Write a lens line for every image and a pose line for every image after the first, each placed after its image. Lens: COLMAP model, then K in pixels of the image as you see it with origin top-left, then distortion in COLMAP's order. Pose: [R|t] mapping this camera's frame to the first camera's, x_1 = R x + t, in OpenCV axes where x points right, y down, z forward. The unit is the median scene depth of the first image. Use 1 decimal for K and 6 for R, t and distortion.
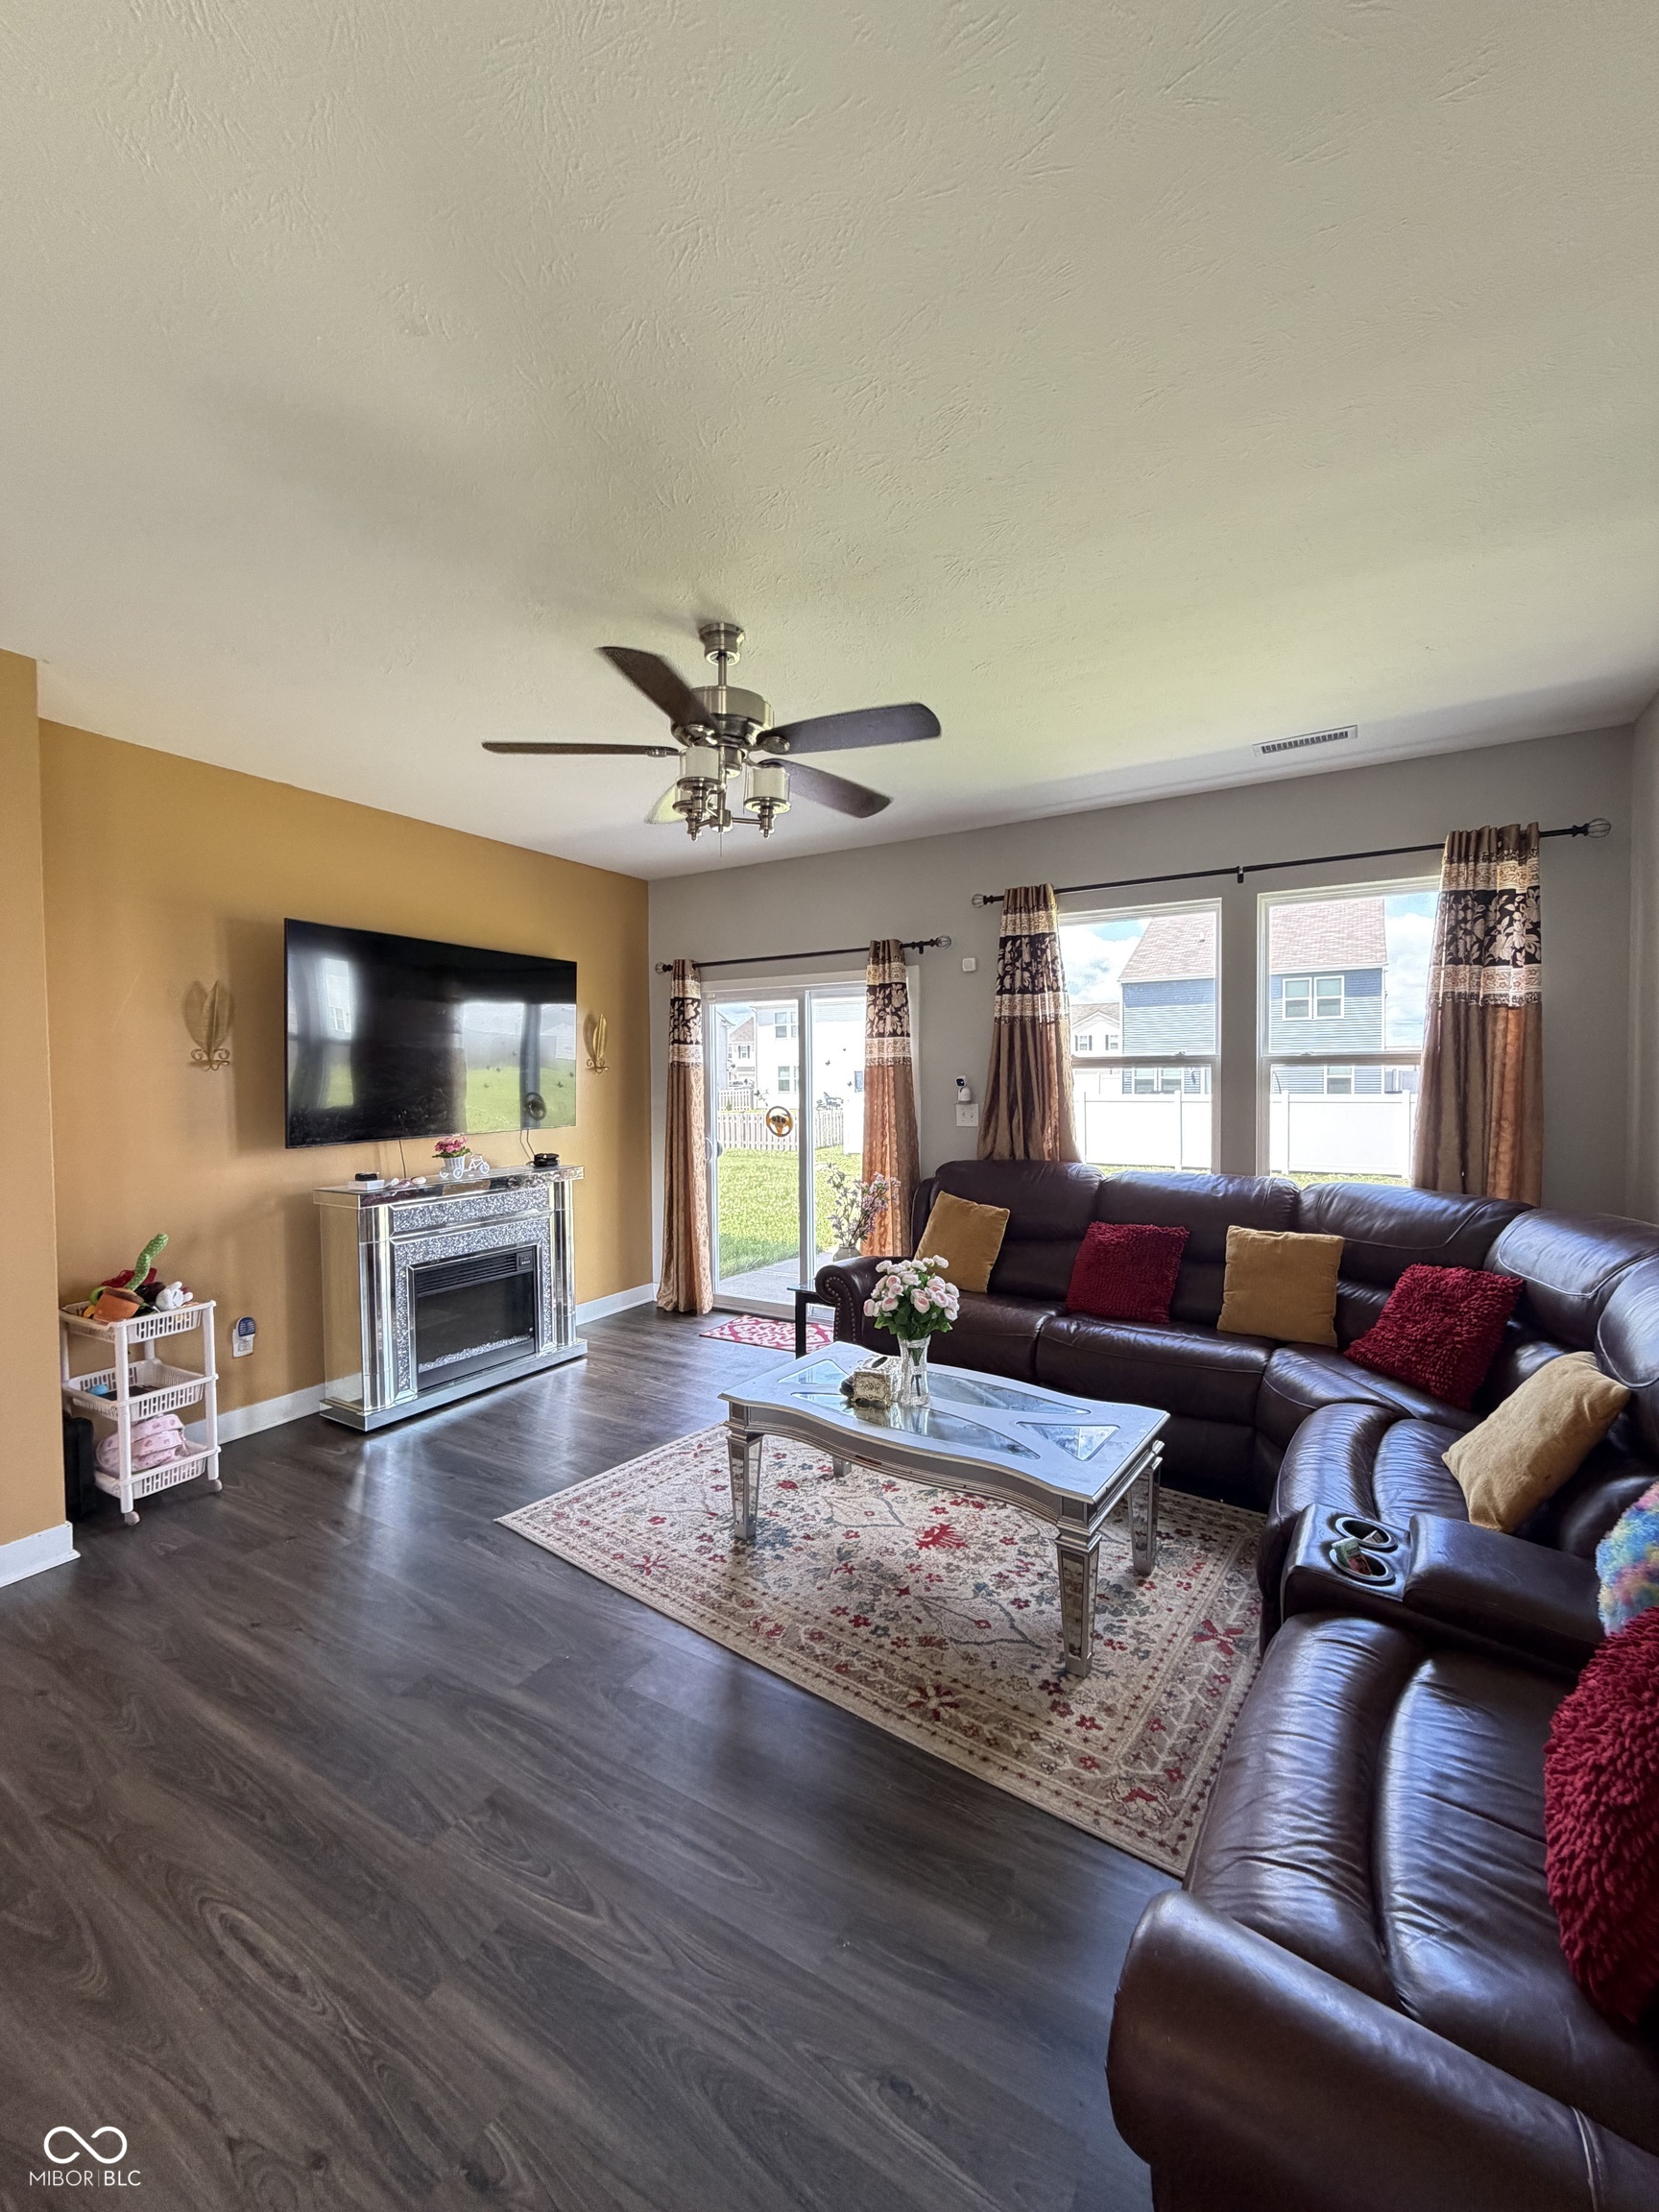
lens RADIAL K [[882.0, 0, 837.2], [0, 882.0, 1100.9], [0, 0, 1]] dist [0.001440, 0.000603]
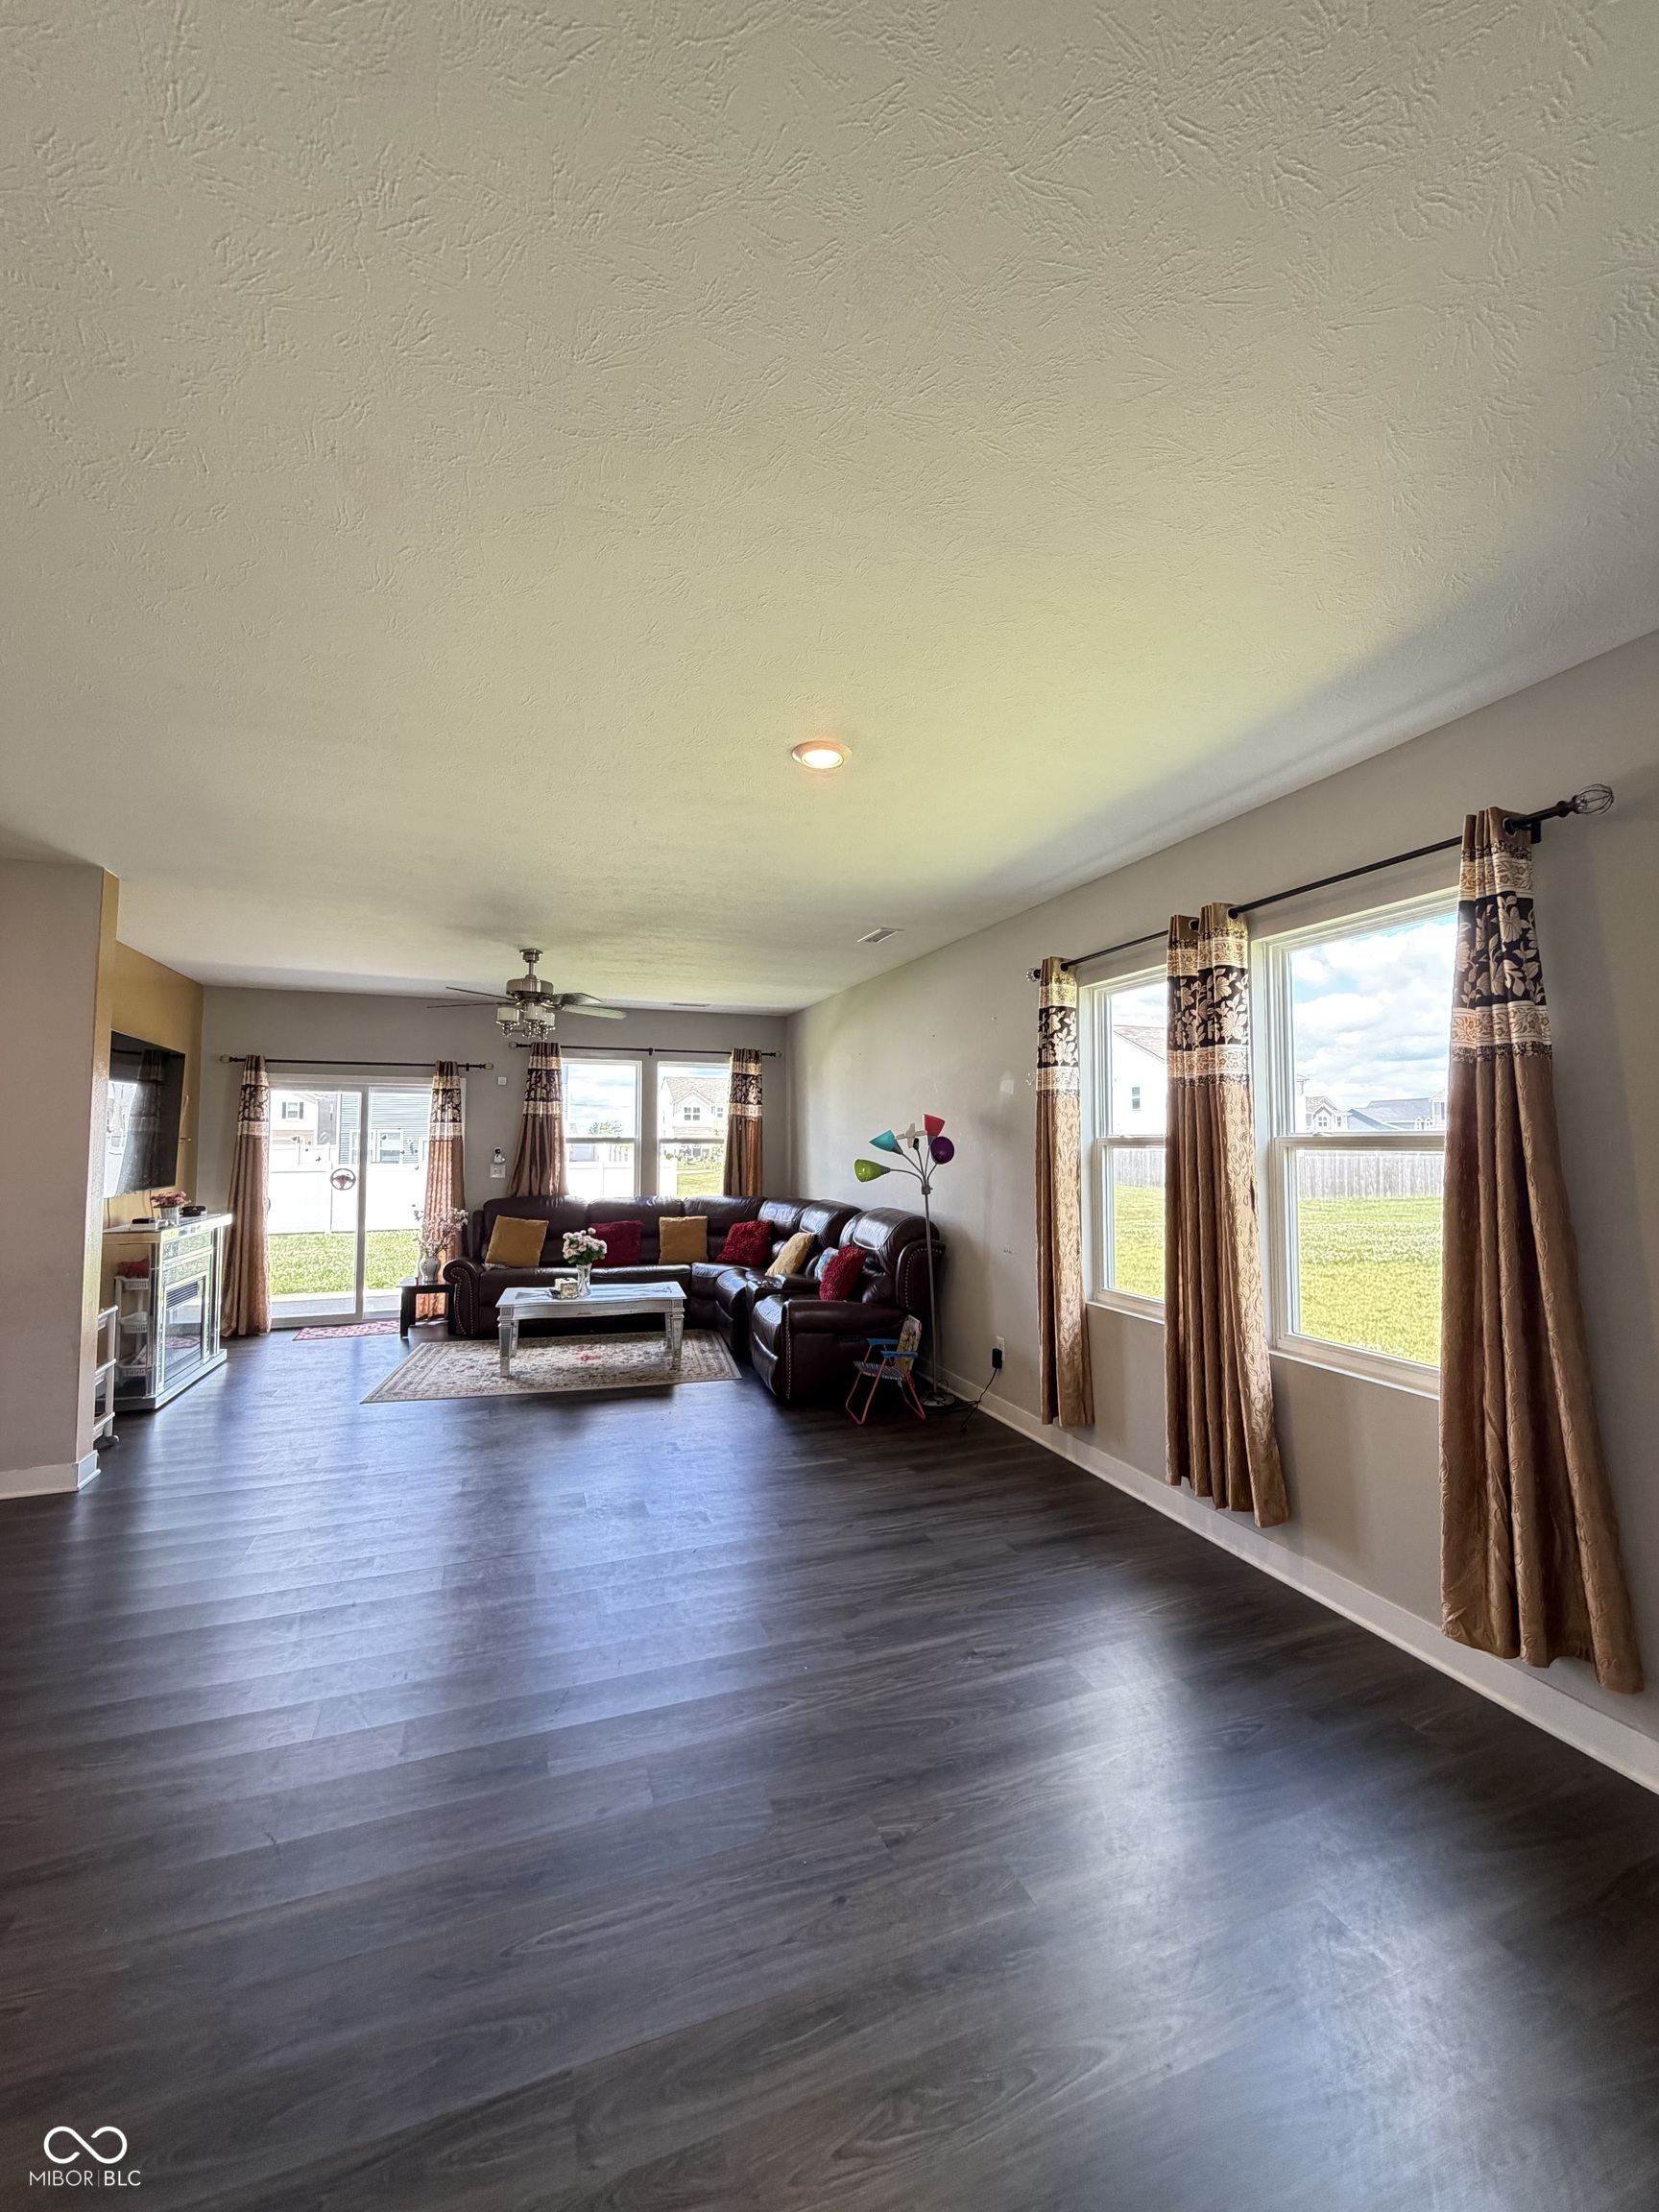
lens RADIAL K [[882.0, 0, 837.2], [0, 882.0, 1100.9], [0, 0, 1]] dist [0.001440, 0.000603]
pose [[0.627116, 0.047290, 0.777489, -0.841547], [0.016857, 0.997098, -0.074244, 0.020781], [-0.778743, 0.059665, 0.624499, -0.608689]]
